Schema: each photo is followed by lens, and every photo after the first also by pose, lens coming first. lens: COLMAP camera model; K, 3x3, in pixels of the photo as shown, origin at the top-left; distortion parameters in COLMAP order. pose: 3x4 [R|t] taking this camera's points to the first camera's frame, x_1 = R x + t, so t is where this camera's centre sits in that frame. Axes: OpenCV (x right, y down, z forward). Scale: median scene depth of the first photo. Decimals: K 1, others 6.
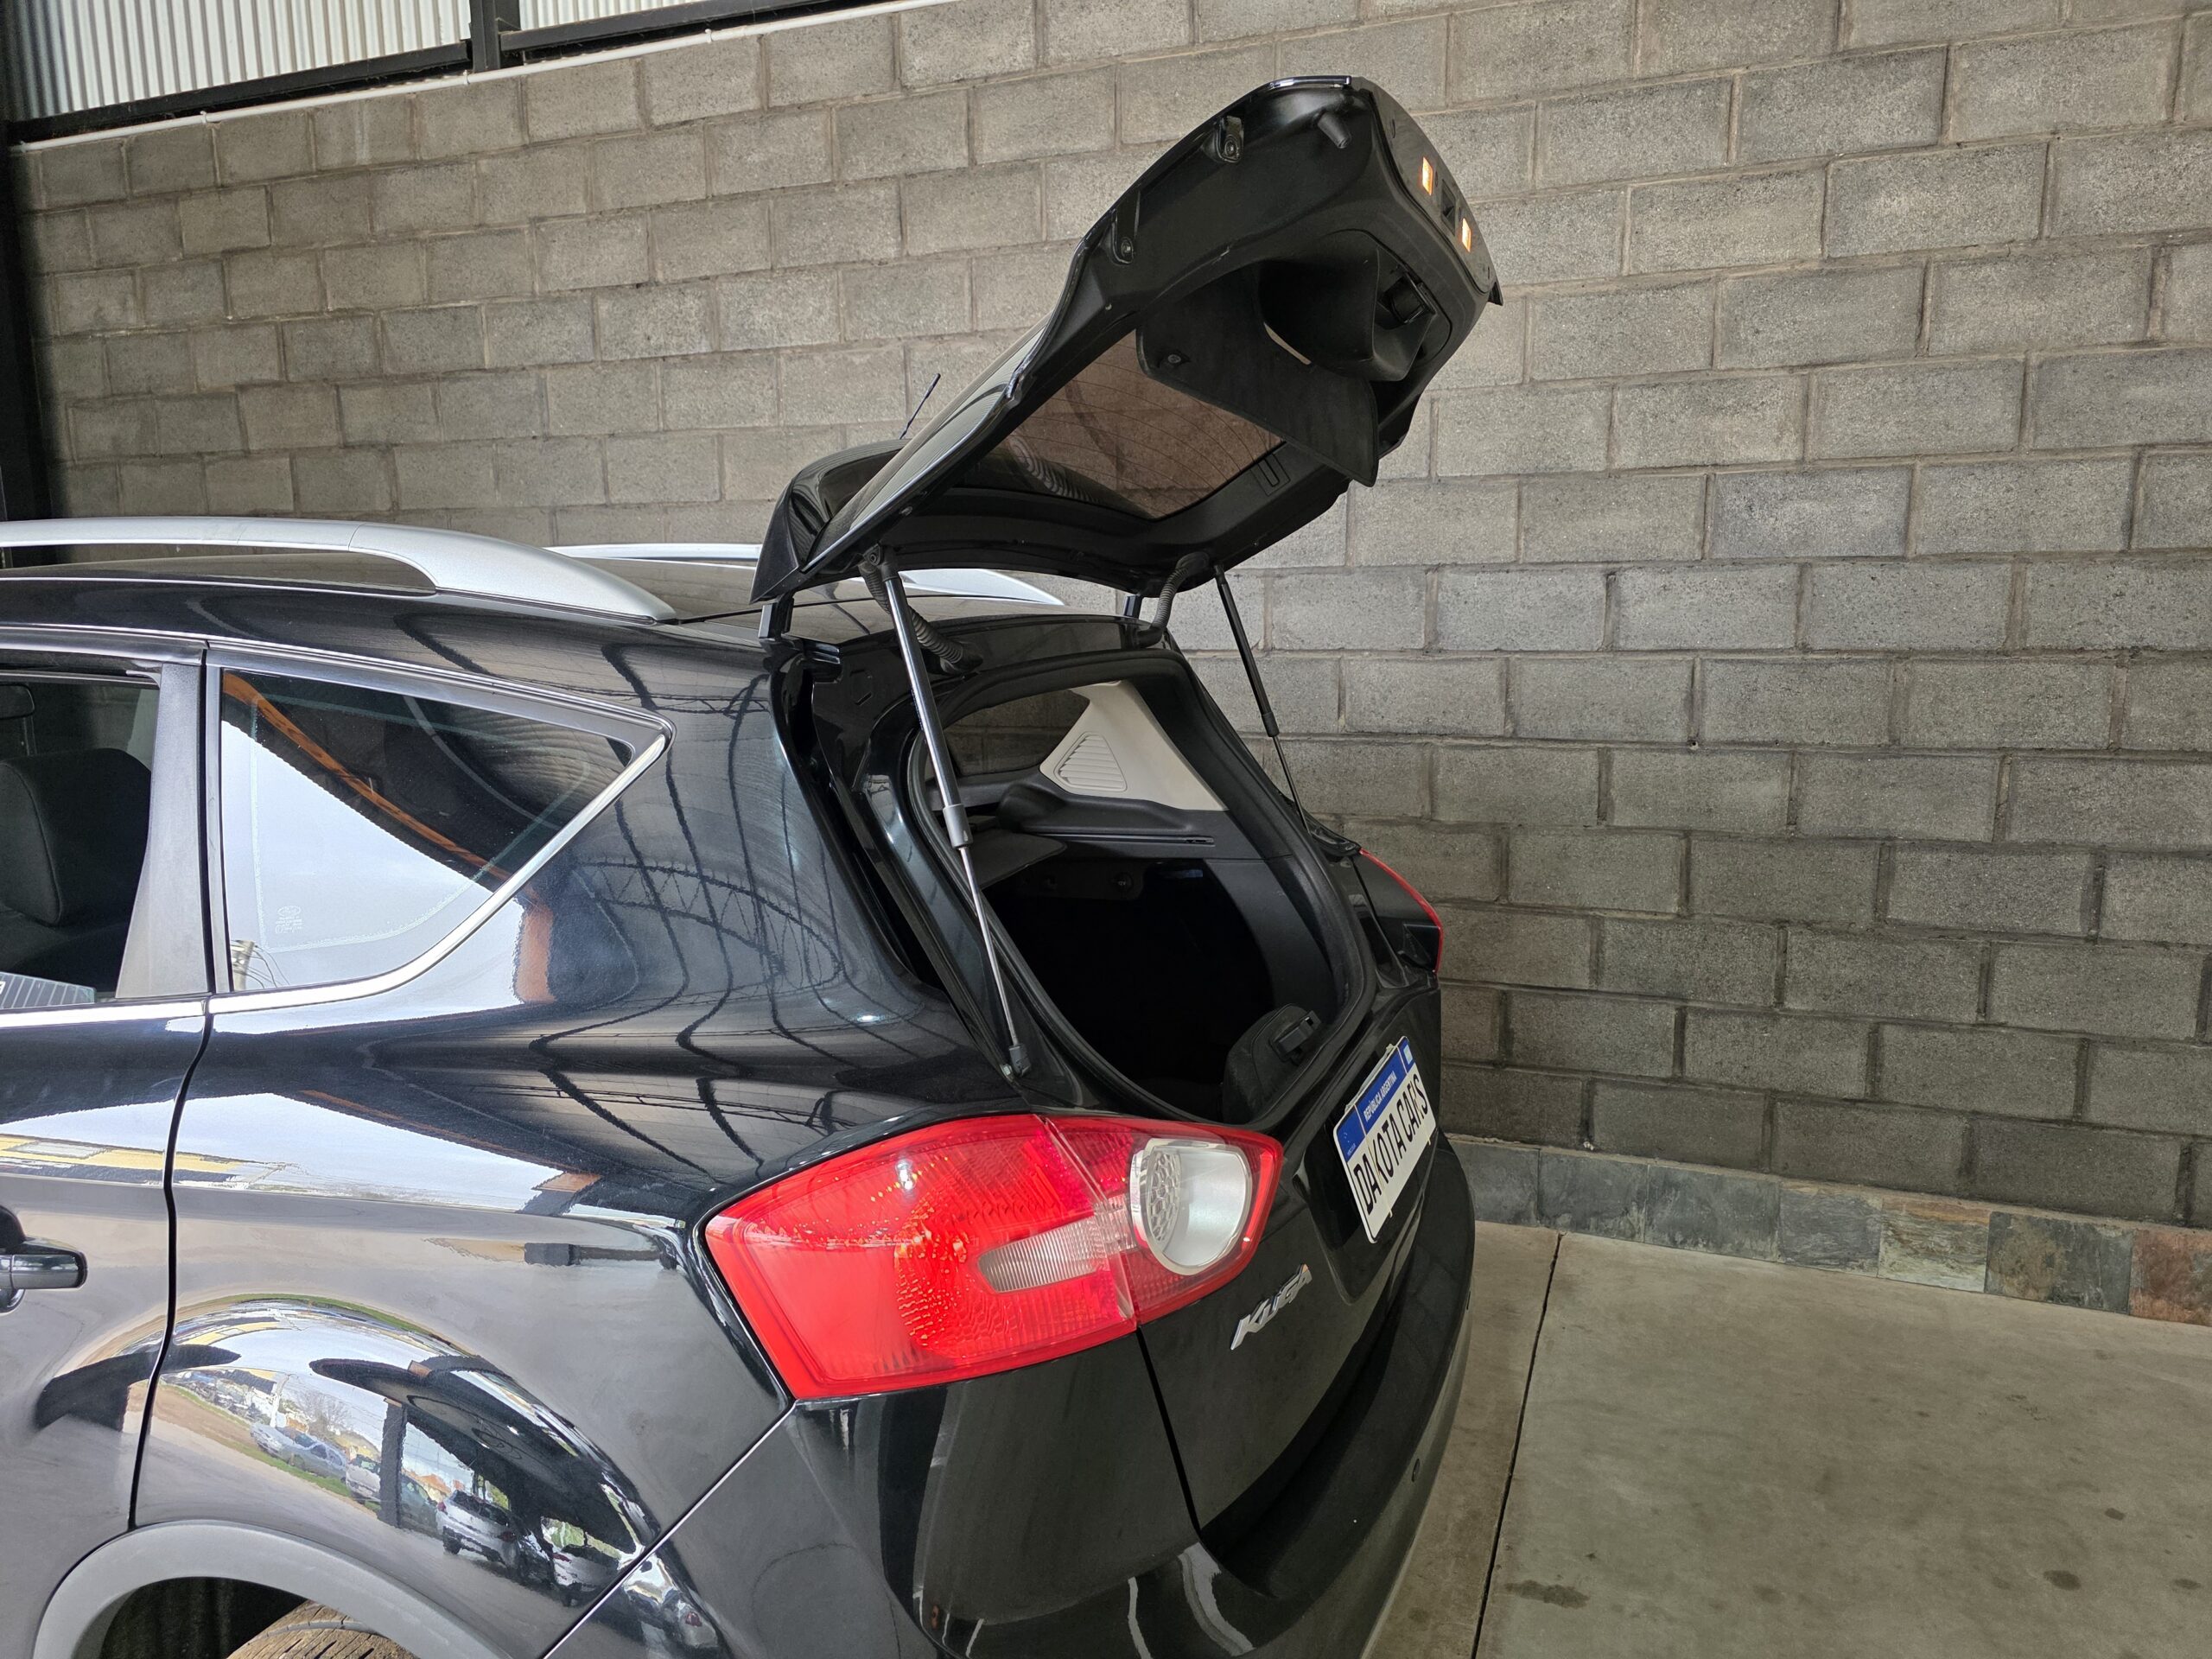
lens RADIAL K [[1481.1, 0, 1101.1], [0, 1481.1, 835.3], [0, 0, 1]] dist [0.051768, -0.048449]
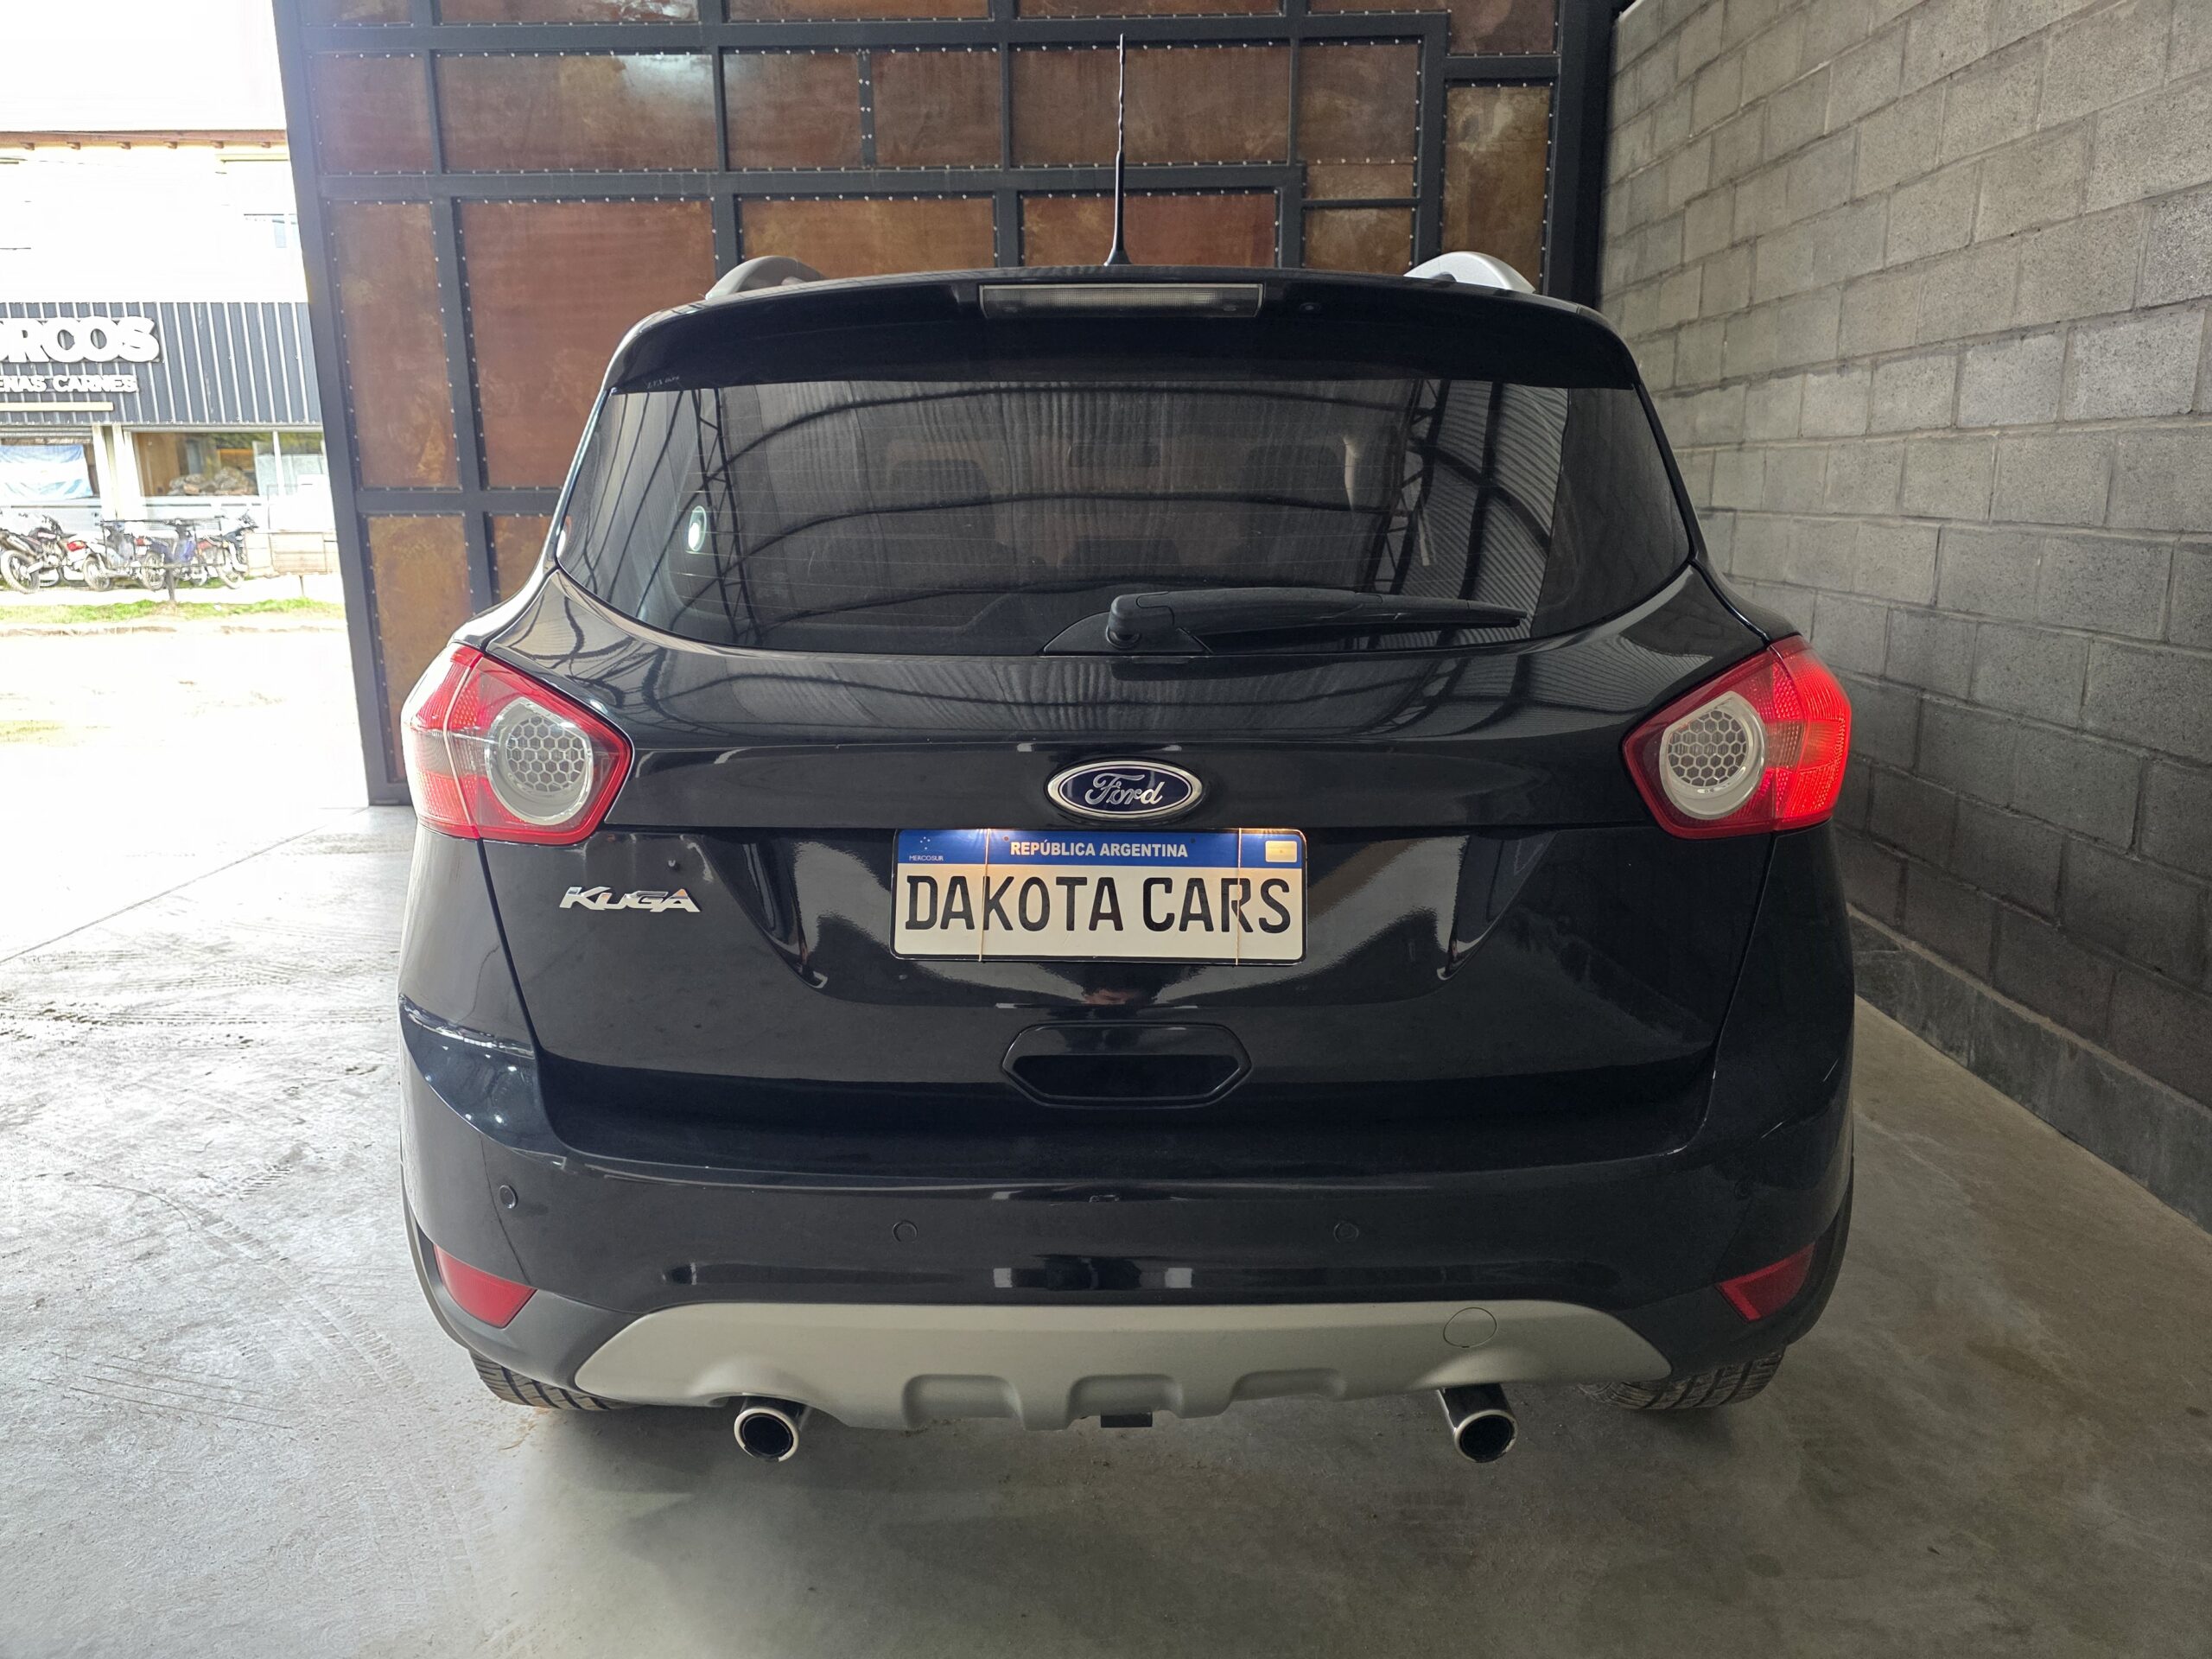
lens RADIAL K [[1475.8, 0, 1108.6], [0, 1475.8, 816.4], [0, 0, 1]] dist [0.030988, -0.038532]
pose [[0.360233, 0.209461, -0.909043, 0.437110], [-0.145963, 0.975119, 0.166845, 0.012582], [0.921372, 0.072584, 0.381844, 0.340215]]
